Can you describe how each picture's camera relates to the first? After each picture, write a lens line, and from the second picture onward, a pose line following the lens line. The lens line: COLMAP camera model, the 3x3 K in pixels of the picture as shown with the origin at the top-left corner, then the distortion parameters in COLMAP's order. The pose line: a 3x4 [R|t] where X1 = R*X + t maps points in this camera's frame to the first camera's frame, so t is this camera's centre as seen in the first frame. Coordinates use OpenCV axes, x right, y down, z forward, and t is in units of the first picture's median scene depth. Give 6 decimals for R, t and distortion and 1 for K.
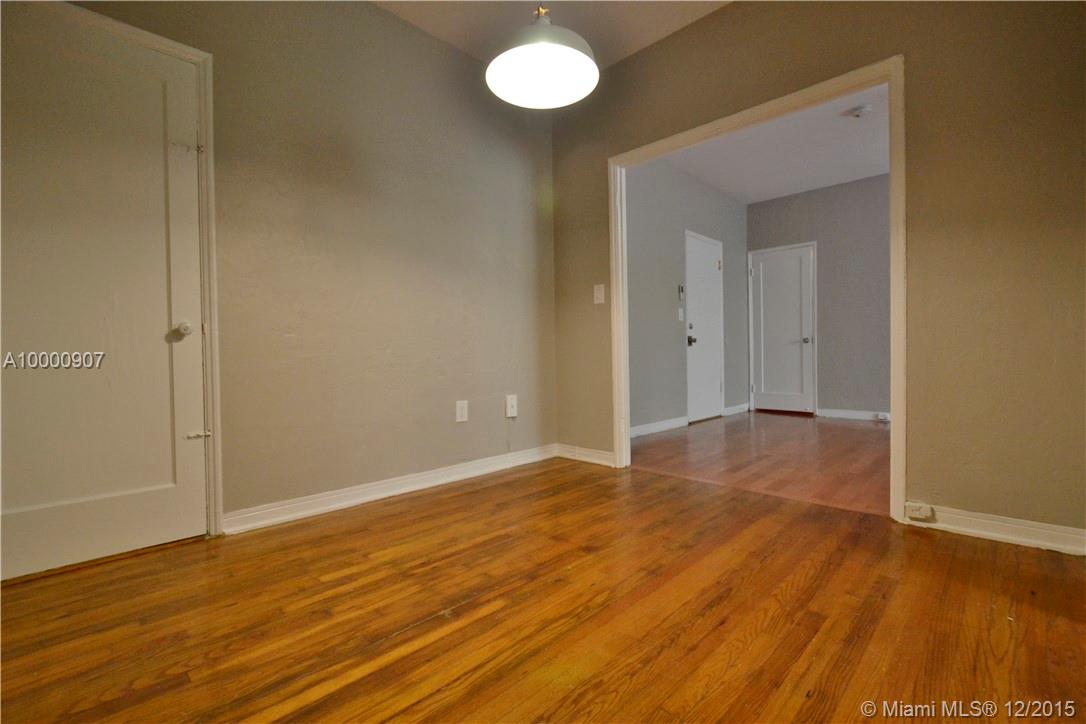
lens RADIAL K [[483.7, 0, 543.0], [0, 483.7, 362.0], [0, 0, 1]] dist [0.000682, -0.000383]
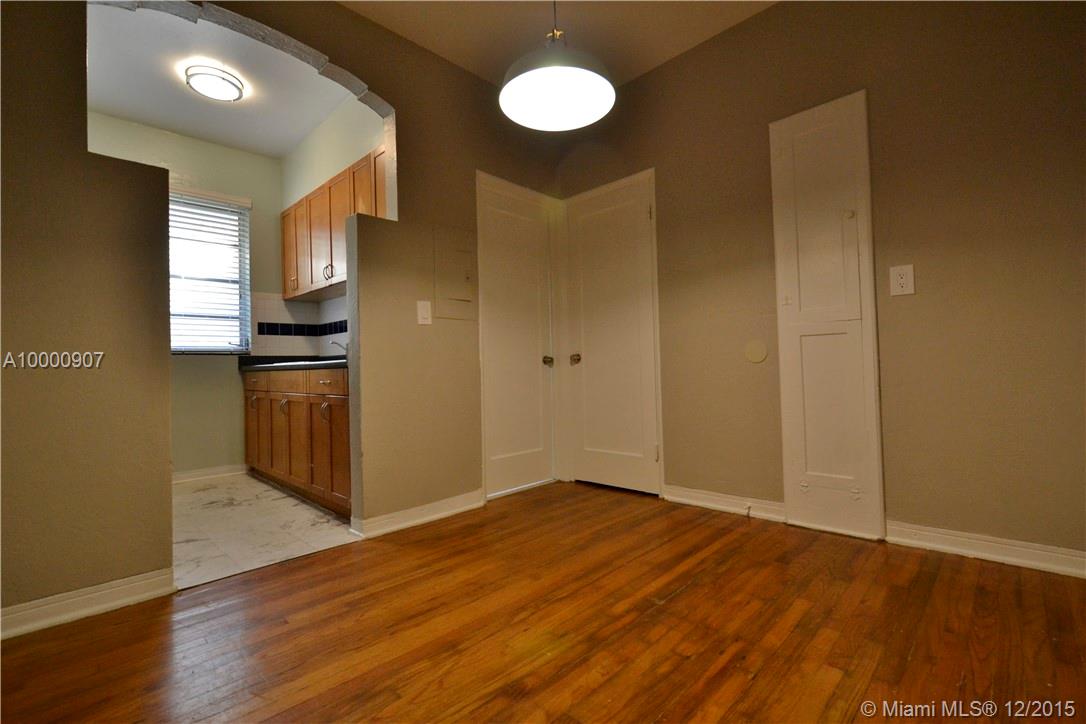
lens RADIAL K [[483.7, 0, 543.0], [0, 483.7, 362.0], [0, 0, 1]] dist [0.000682, -0.000383]
pose [[-0.999124, 0.041767, 0.002660, 0.045895], [0.041764, 0.999127, -0.001053, -0.062049], [-0.002701, -0.000941, -0.999996, 1.969247]]
